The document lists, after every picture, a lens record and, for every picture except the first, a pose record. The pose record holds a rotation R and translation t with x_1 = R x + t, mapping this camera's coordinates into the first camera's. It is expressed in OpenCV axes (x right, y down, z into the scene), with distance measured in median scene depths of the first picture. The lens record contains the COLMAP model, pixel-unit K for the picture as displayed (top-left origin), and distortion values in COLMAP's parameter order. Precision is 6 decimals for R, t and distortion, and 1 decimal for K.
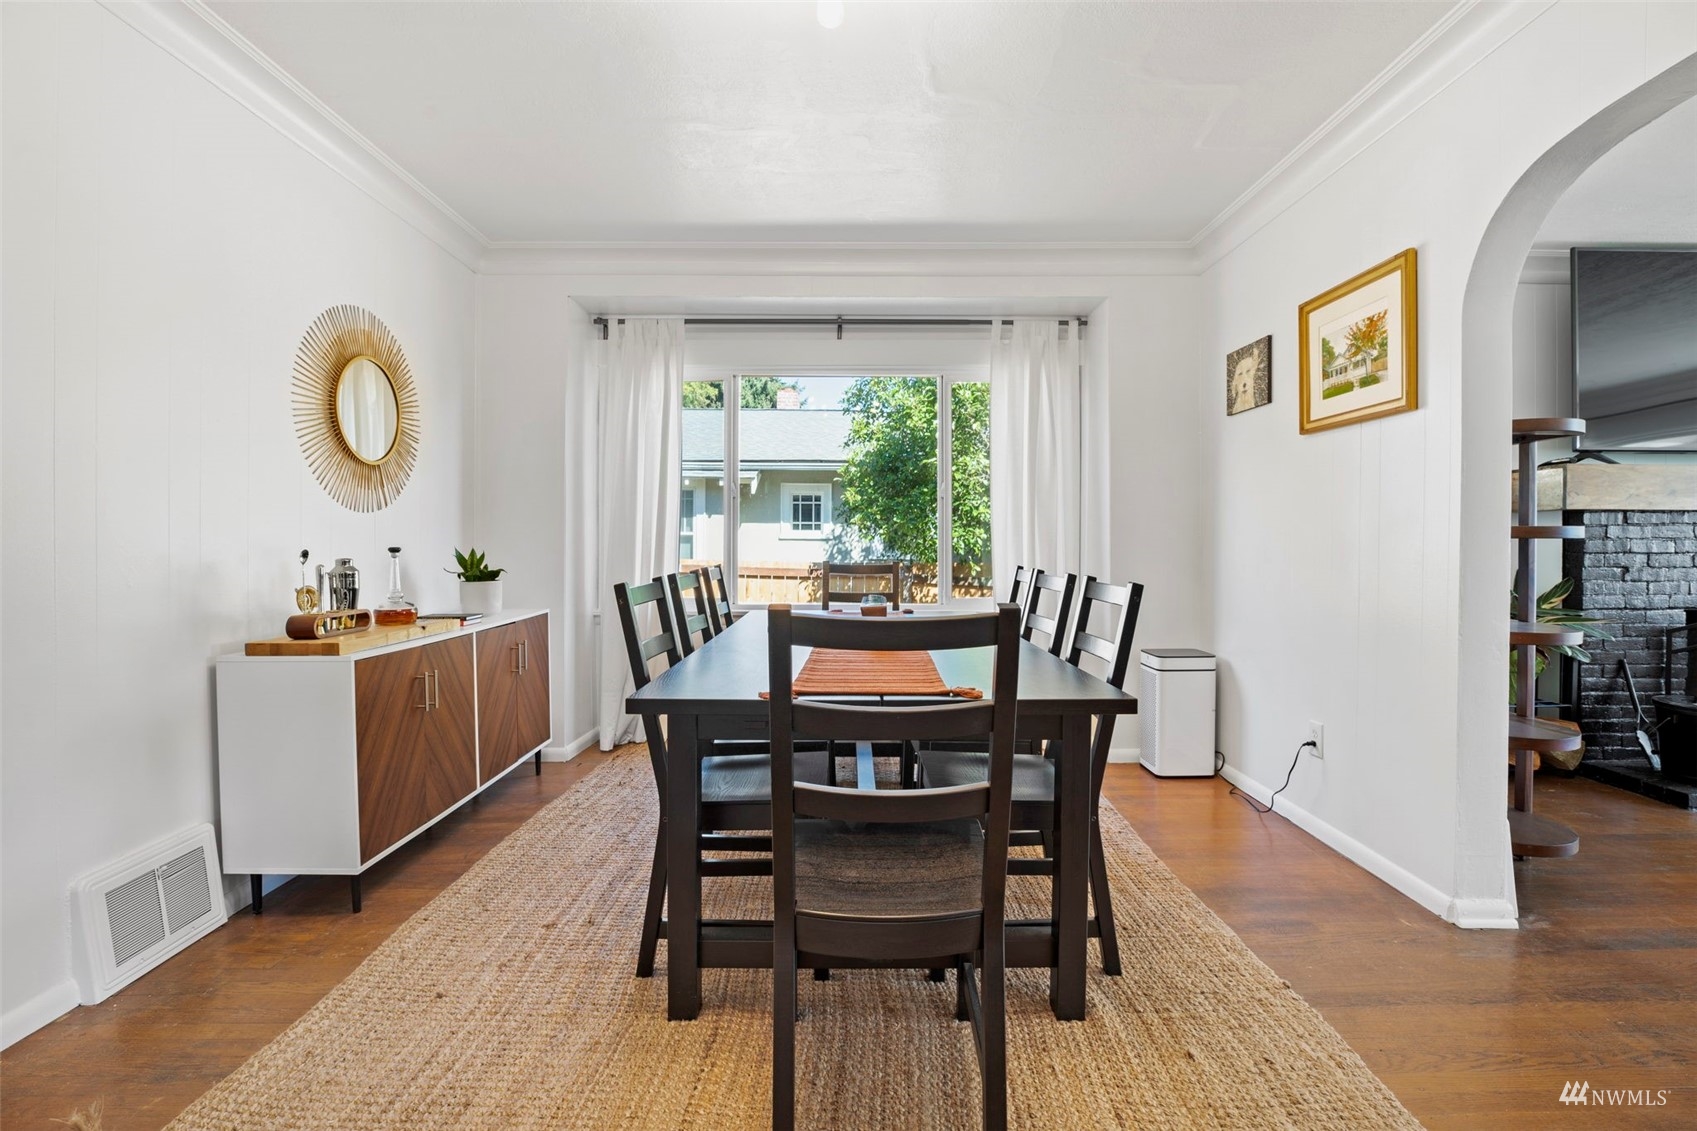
lens RADIAL K [[788.0, 0, 843.8], [0, 788.0, 544.3], [0, 0, 1]] dist [-0.037493, 0.014009]
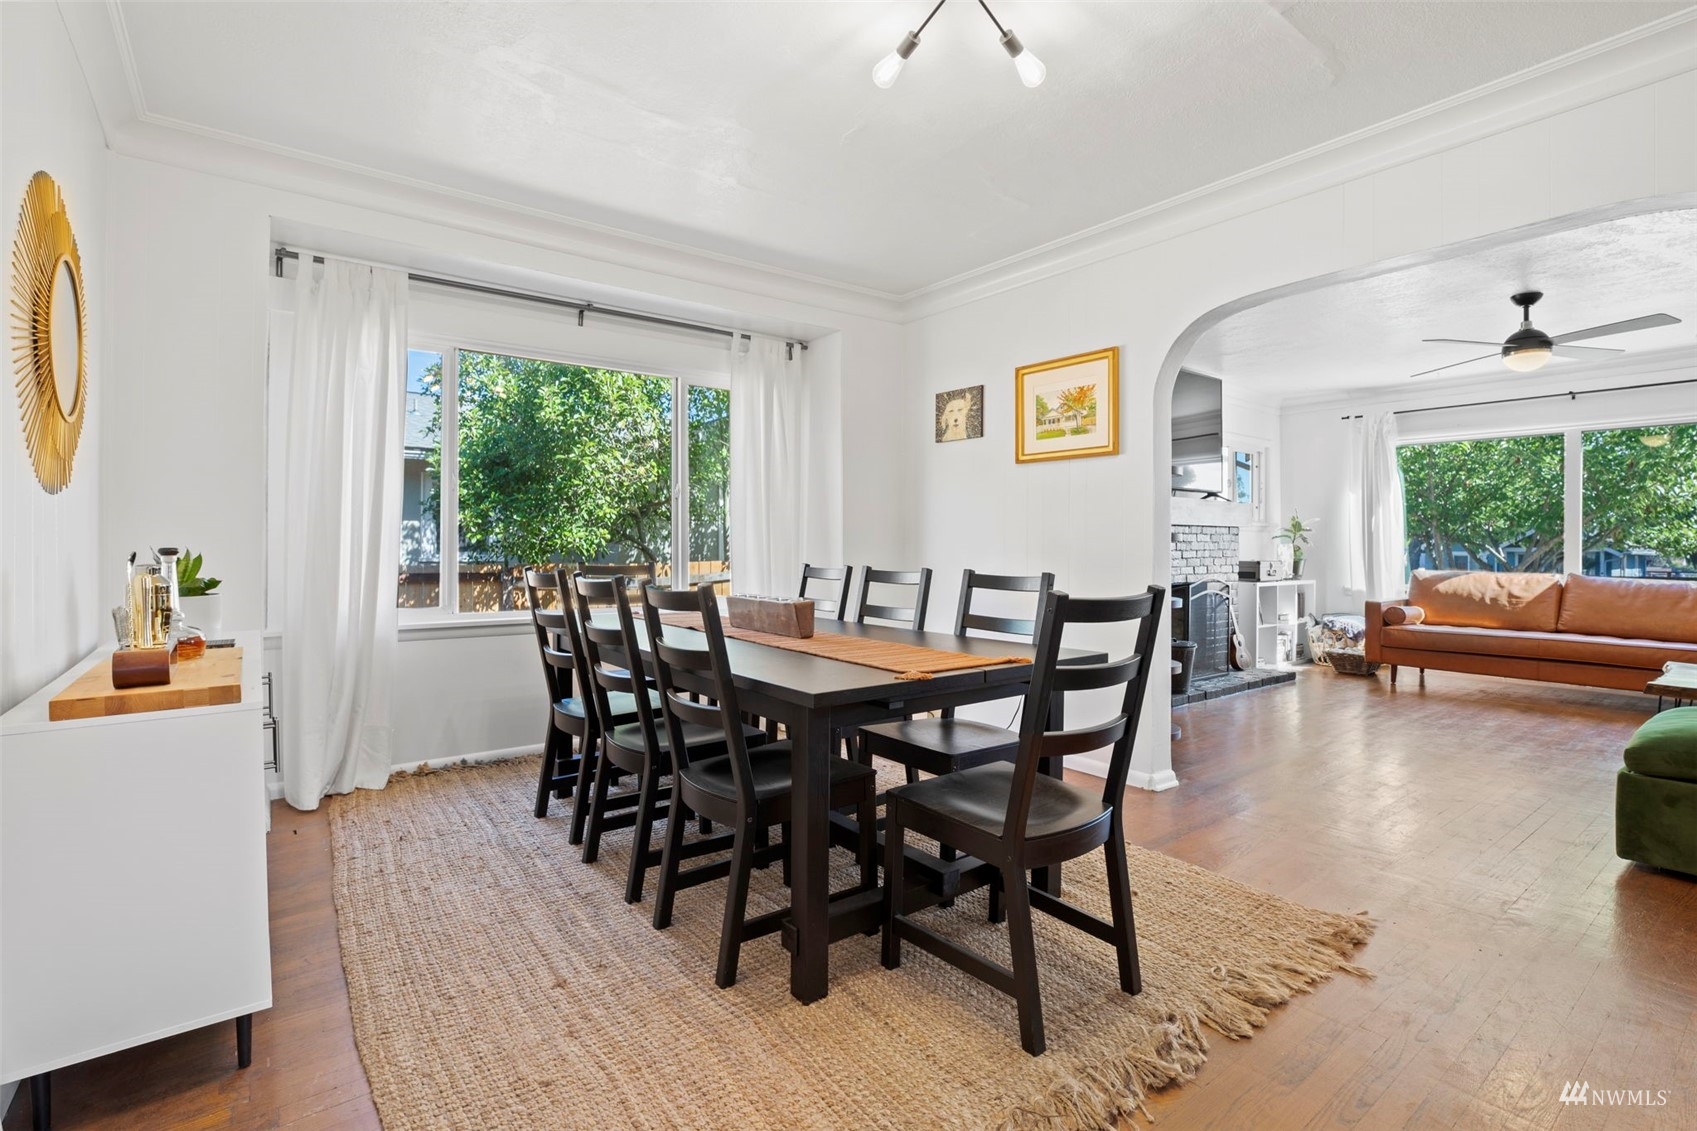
lens RADIAL K [[804.3, 0, 842.7], [0, 804.3, 541.7], [0, 0, 1]] dist [-0.038585, 0.015349]
pose [[0.794302, 0.003037, 0.607516, -0.514826], [-0.000781, 0.999992, -0.003979, 0.000244], [-0.607523, 0.002686, 0.794298, 0.080608]]
